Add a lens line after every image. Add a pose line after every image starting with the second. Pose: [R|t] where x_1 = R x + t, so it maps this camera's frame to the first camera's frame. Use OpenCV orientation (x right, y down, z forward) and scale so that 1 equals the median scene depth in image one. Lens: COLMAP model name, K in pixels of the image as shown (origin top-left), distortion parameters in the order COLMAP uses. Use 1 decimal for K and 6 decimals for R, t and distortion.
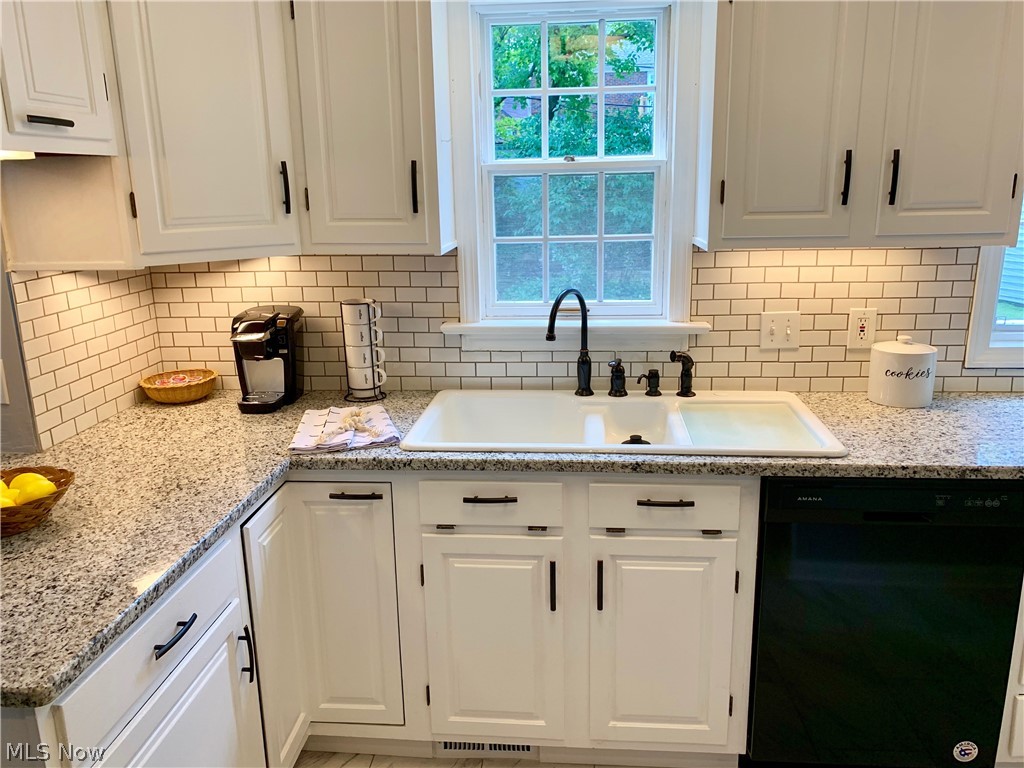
lens RADIAL K [[784.4, 0, 512.0], [0, 784.4, 384.0], [0, 0, 1]] dist [0.015485, -0.000664]
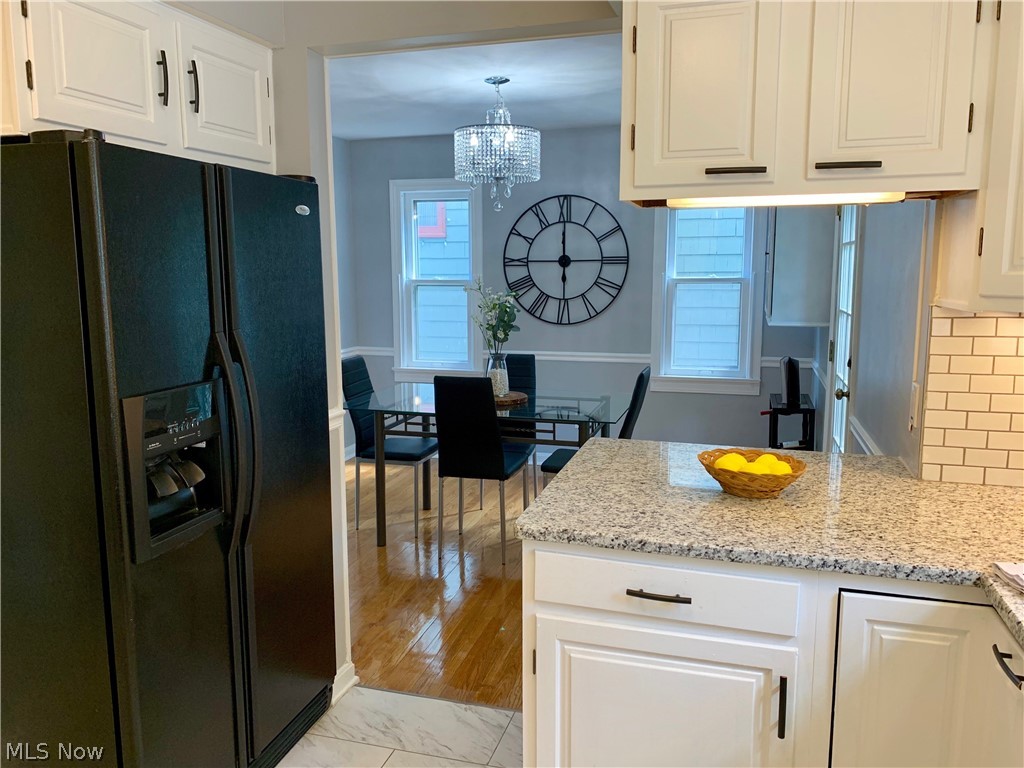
lens RADIAL K [[784.4, 0, 512.0], [0, 784.4, 384.0], [0, 0, 1]] dist [0.015485, -0.000664]
pose [[-0.195160, 0.168613, -0.966169, 0.526229], [-0.242371, 0.946266, 0.214097, -0.135334], [0.950352, 0.275955, -0.143806, 0.658612]]
